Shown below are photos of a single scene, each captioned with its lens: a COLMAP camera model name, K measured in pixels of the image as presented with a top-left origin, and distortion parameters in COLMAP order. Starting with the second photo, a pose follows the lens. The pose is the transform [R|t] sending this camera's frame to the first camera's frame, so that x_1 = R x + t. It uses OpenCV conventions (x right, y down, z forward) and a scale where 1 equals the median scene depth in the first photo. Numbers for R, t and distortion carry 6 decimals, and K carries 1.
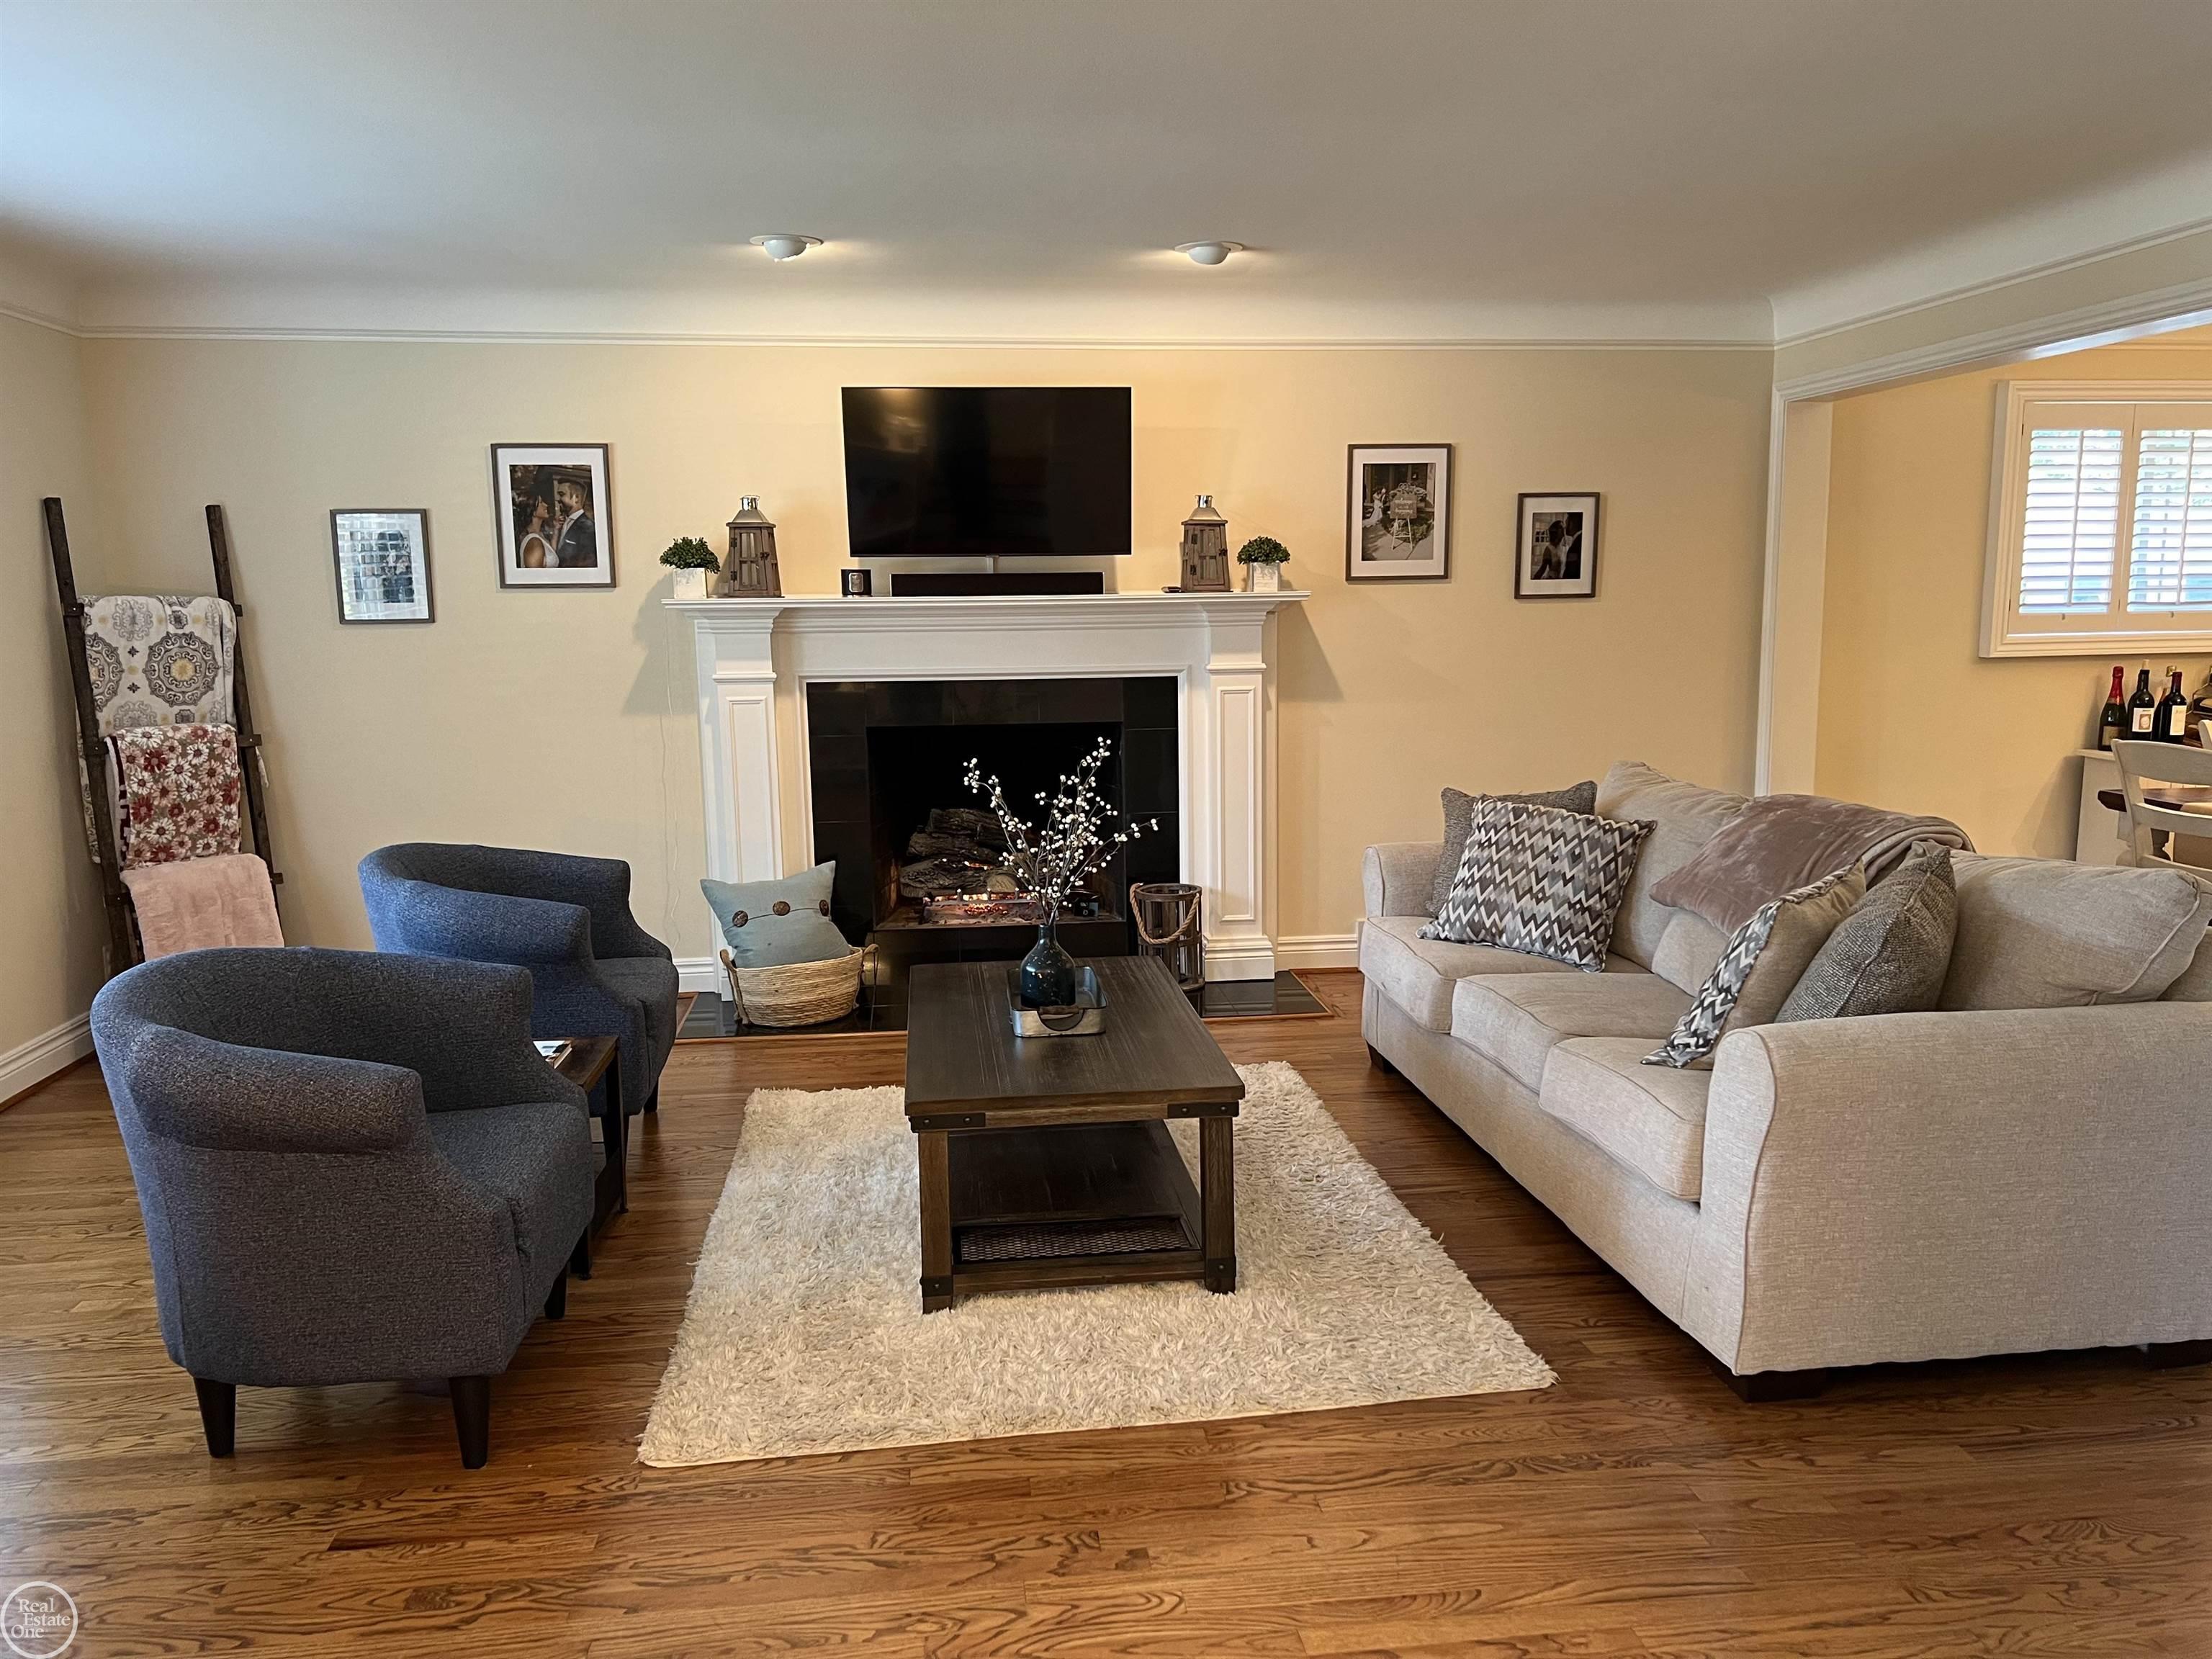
lens RADIAL K [[1654.5, 0, 1123.3], [0, 1654.5, 836.5], [0, 0, 1]] dist [0.065587, -0.073450]
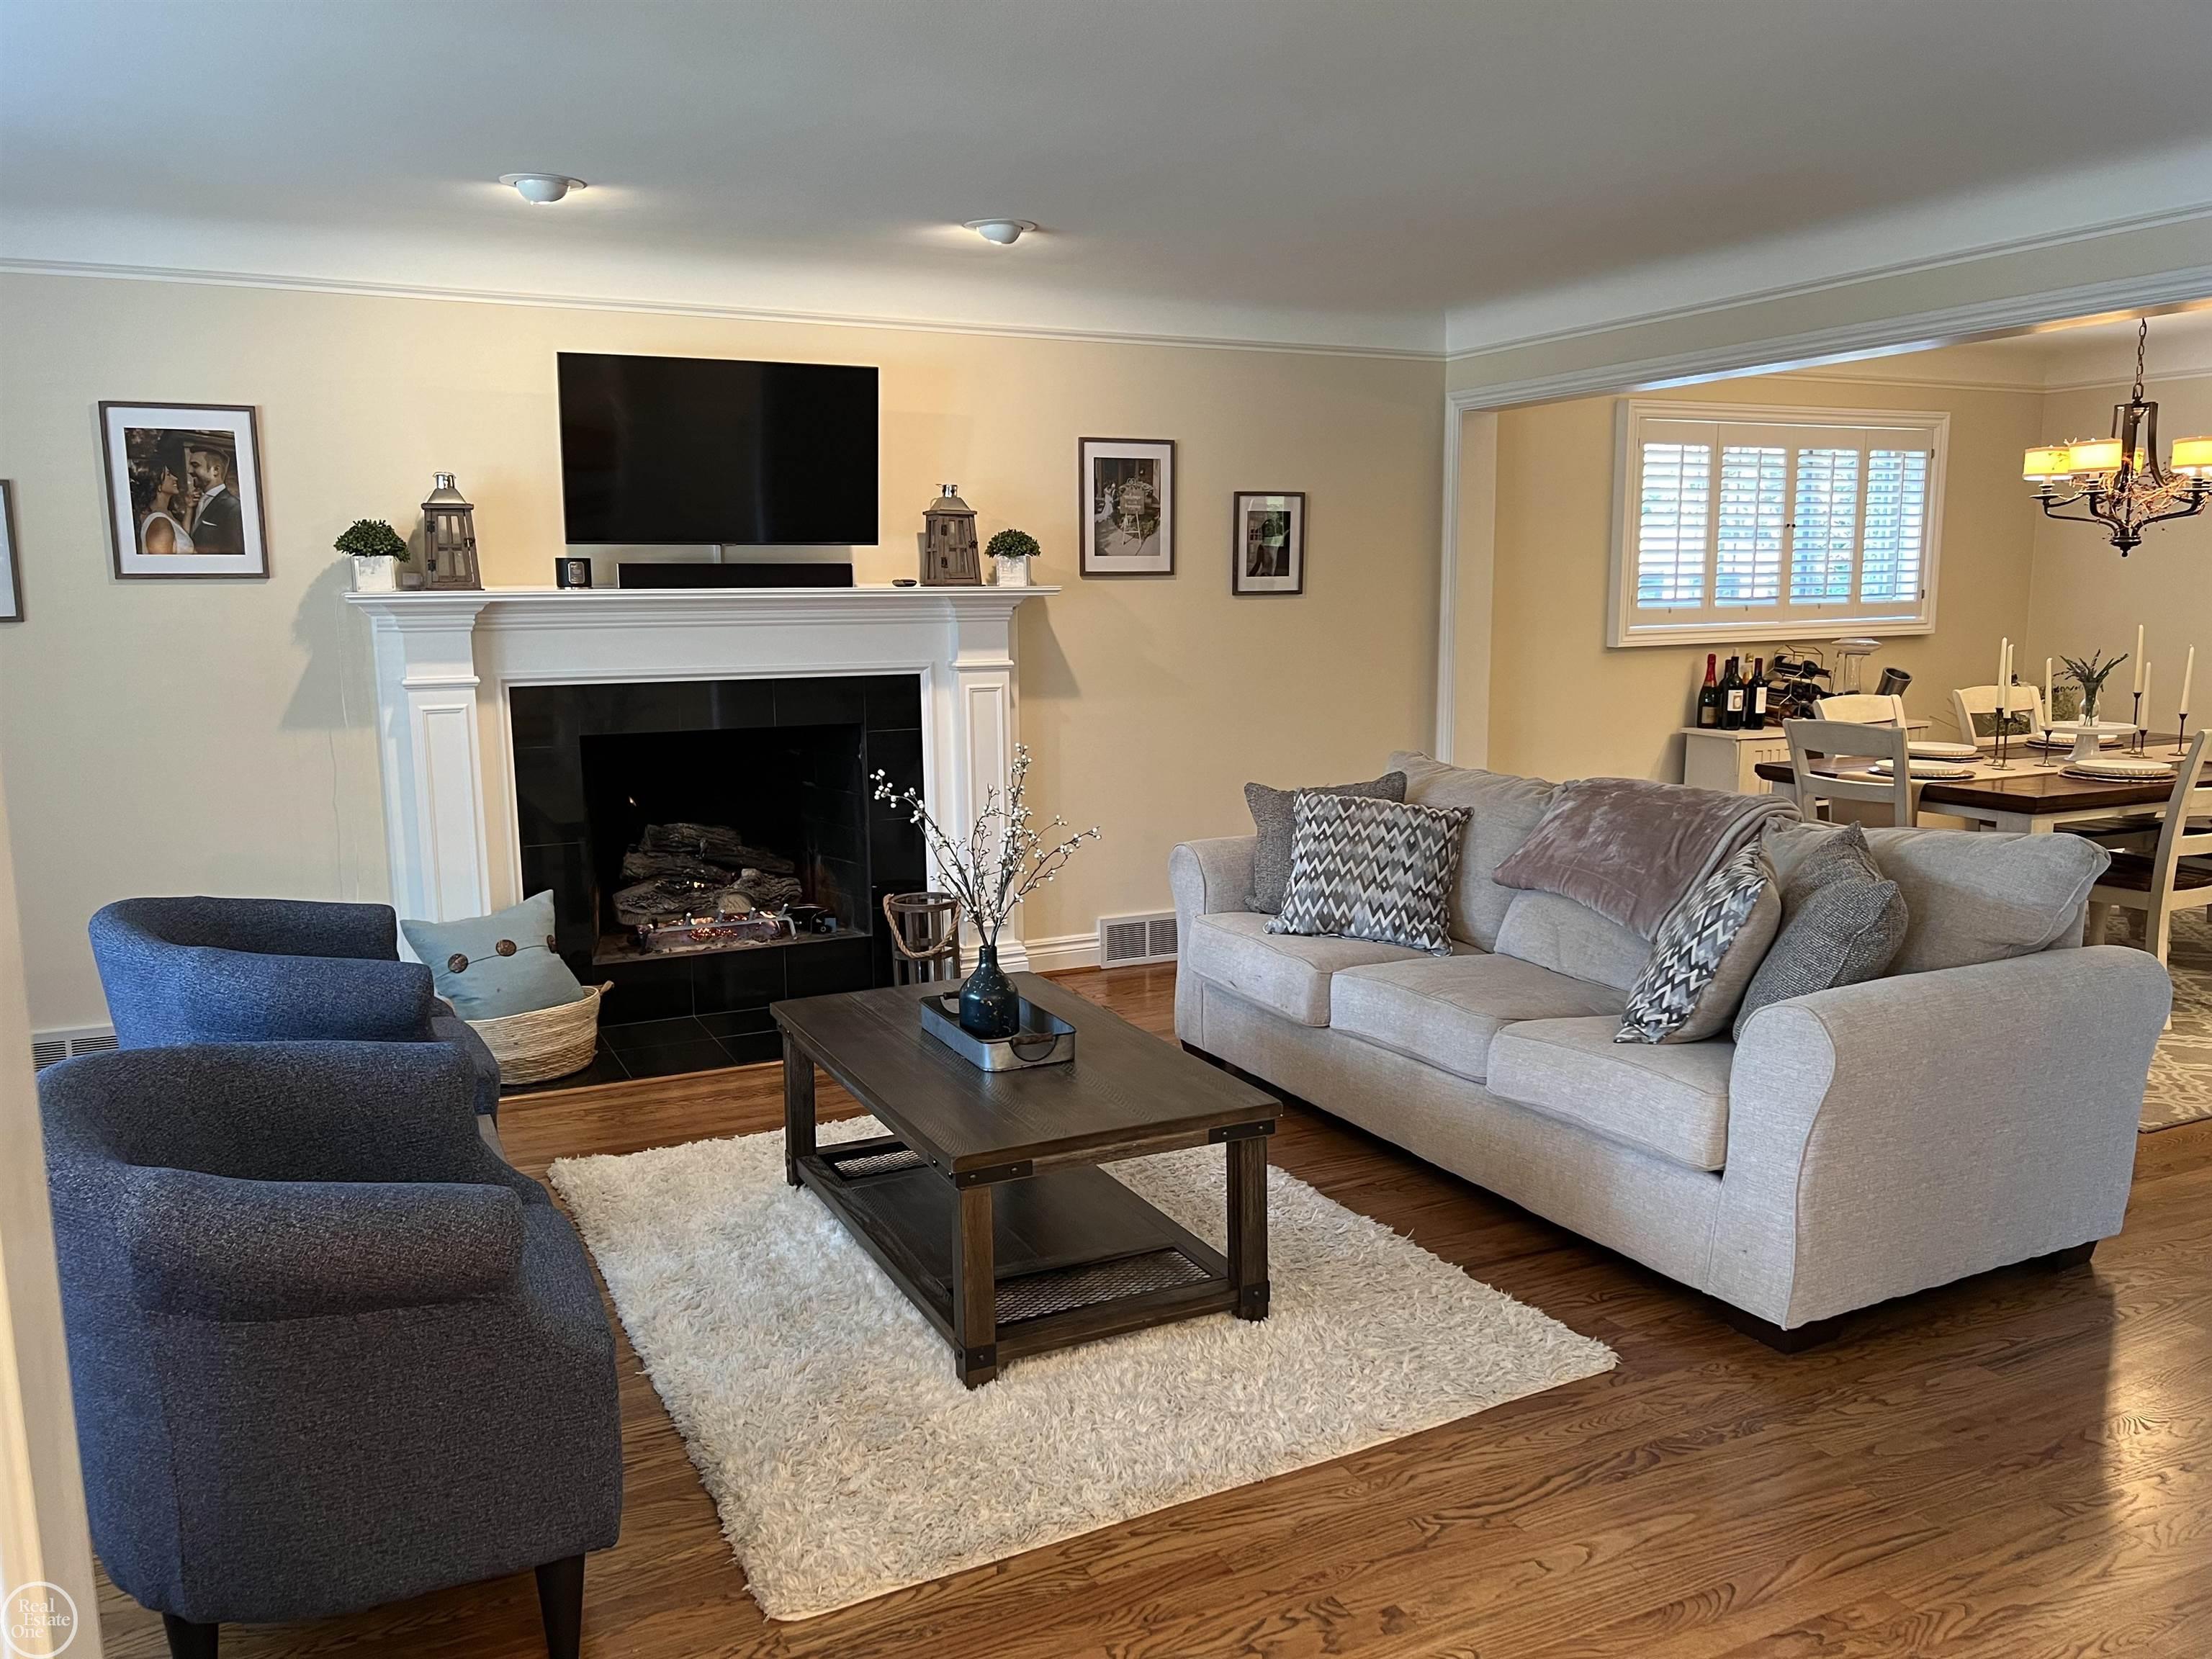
lens RADIAL K [[1654.5, 0, 1114.2], [0, 1654.5, 826.4], [0, 0, 1]] dist [0.065587, -0.073450]
pose [[0.944232, -0.044668, 0.326236, -0.191600], [0.044980, 0.998966, 0.006591, -0.011790], [-0.326194, 0.008451, 0.945265, 0.070529]]
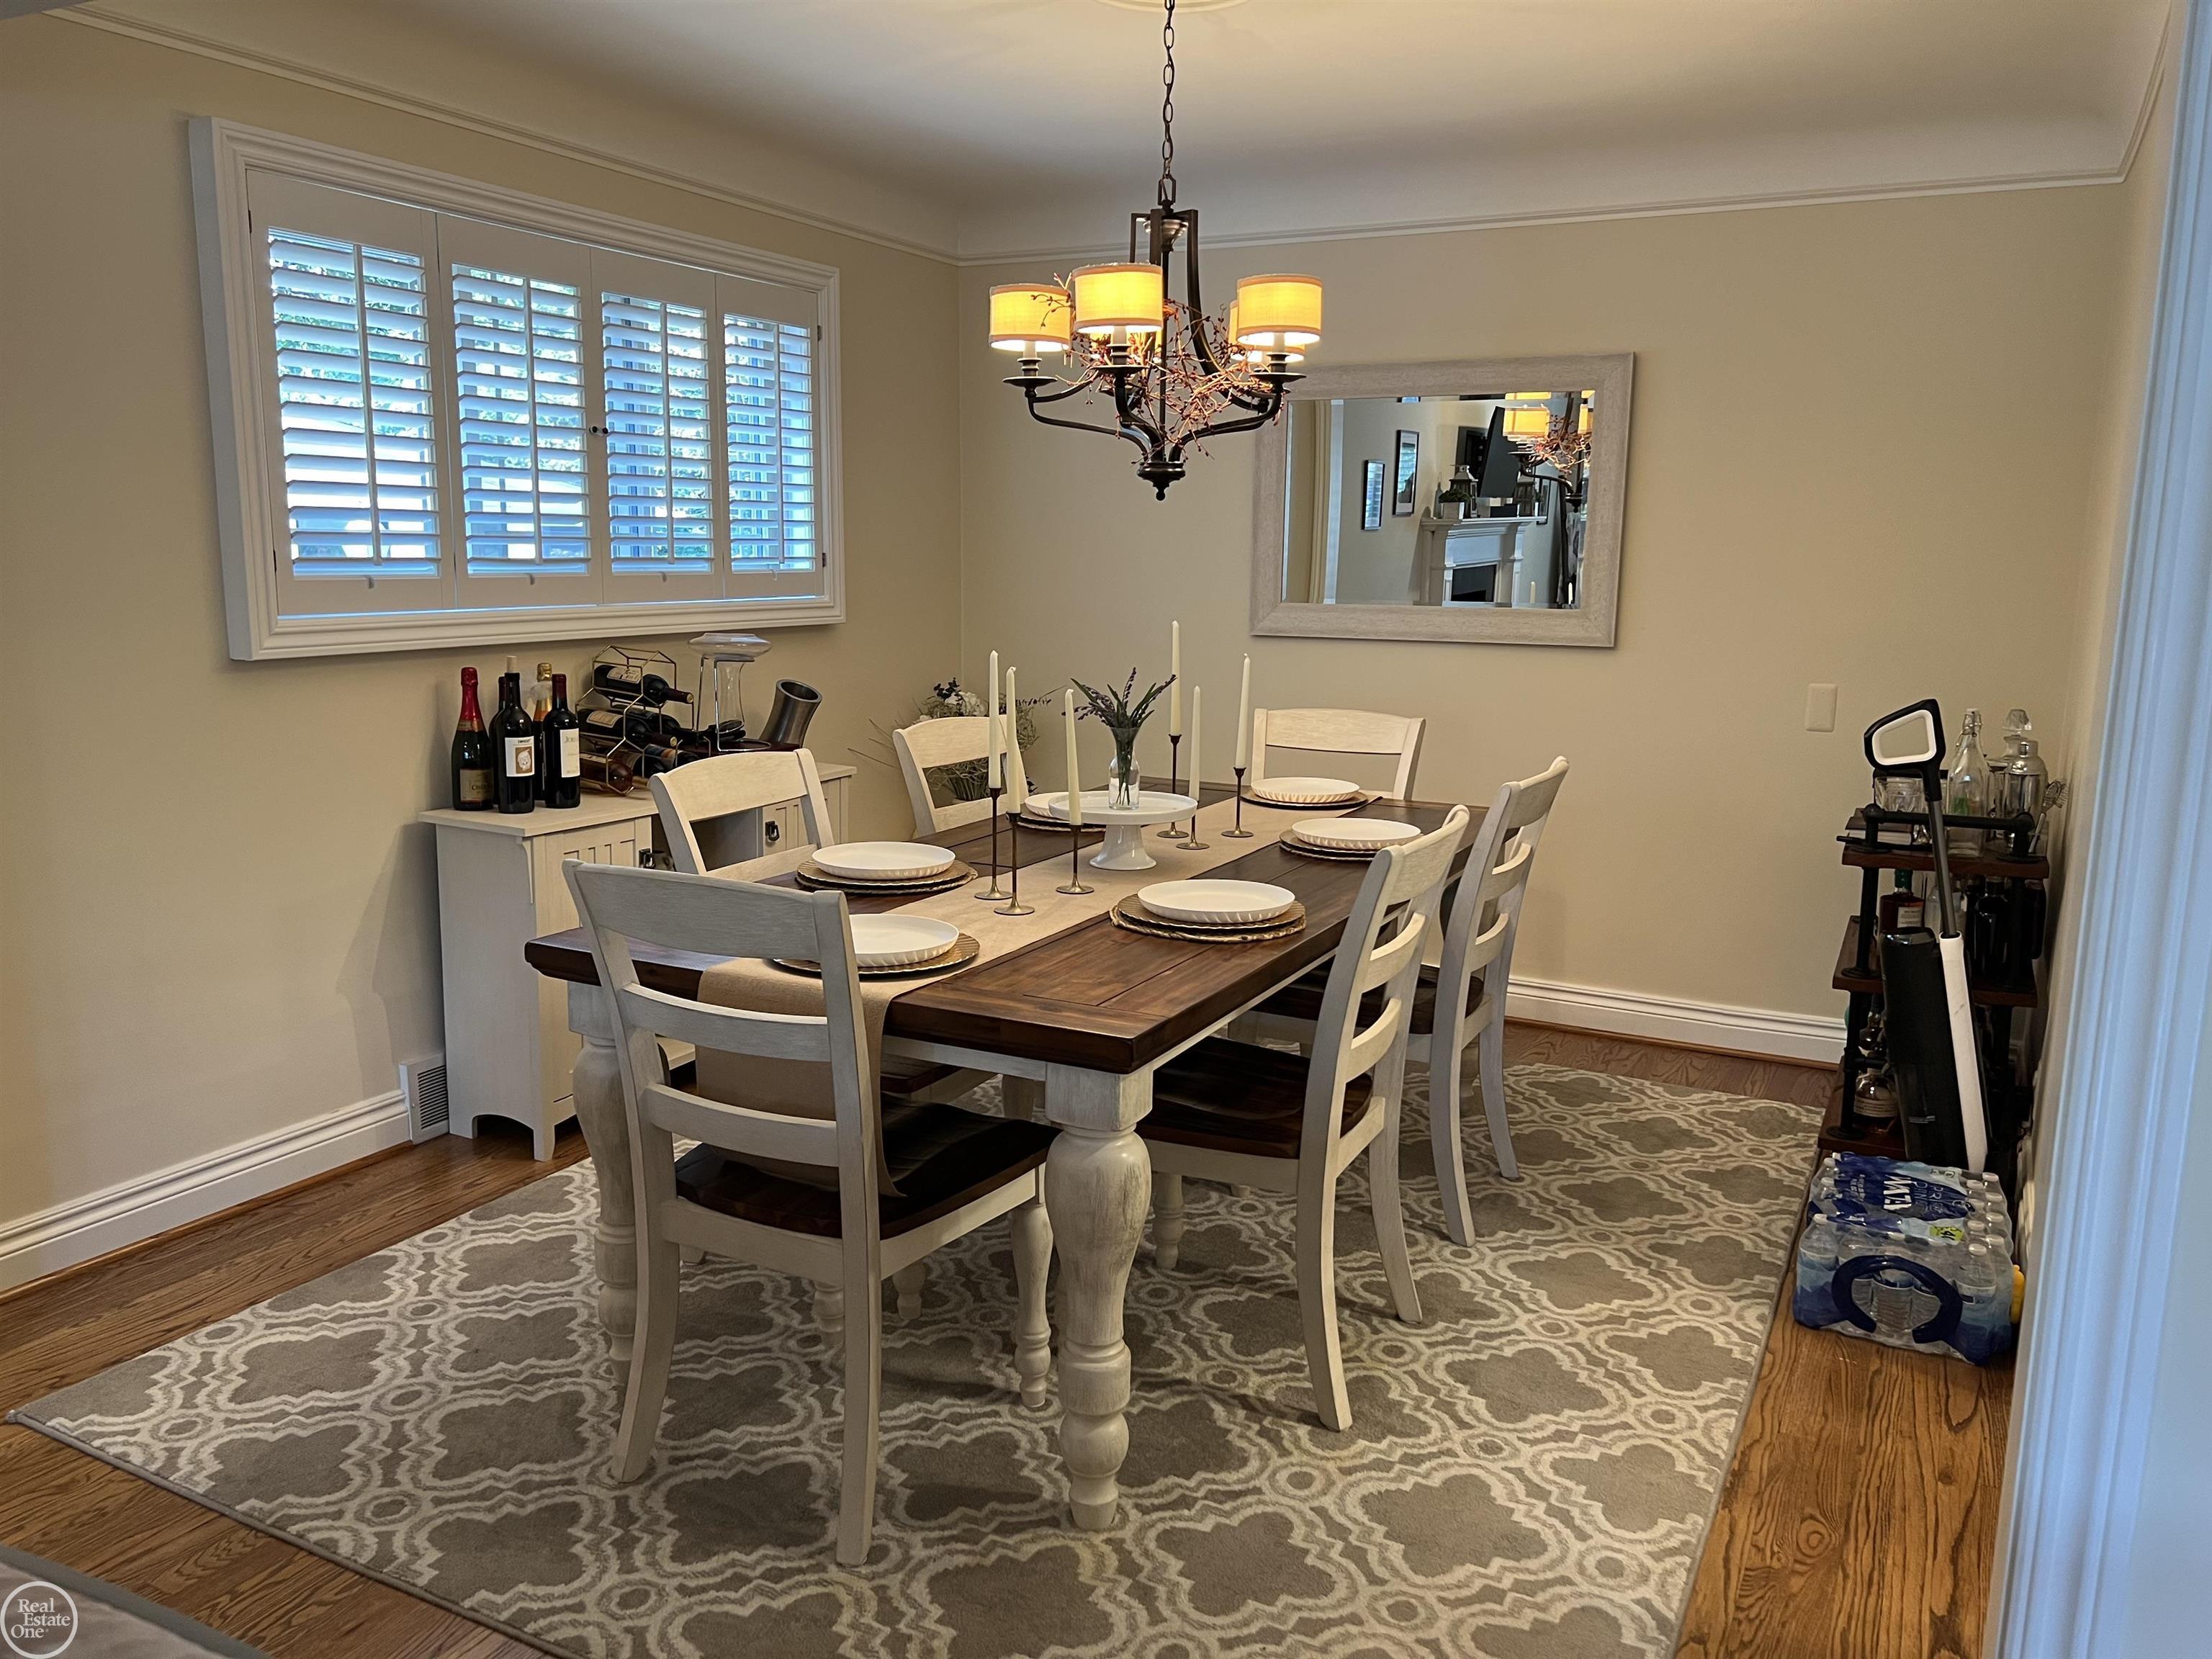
lens RADIAL K [[1654.5, 0, 1130.6], [0, 1654.5, 832.0], [0, 0, 1]] dist [0.065587, -0.073450]
pose [[0.559790, -0.122837, 0.819479, 0.270630], [0.099380, 0.991766, 0.080776, -0.078910], [-0.822653, 0.036222, 0.567388, 0.549719]]
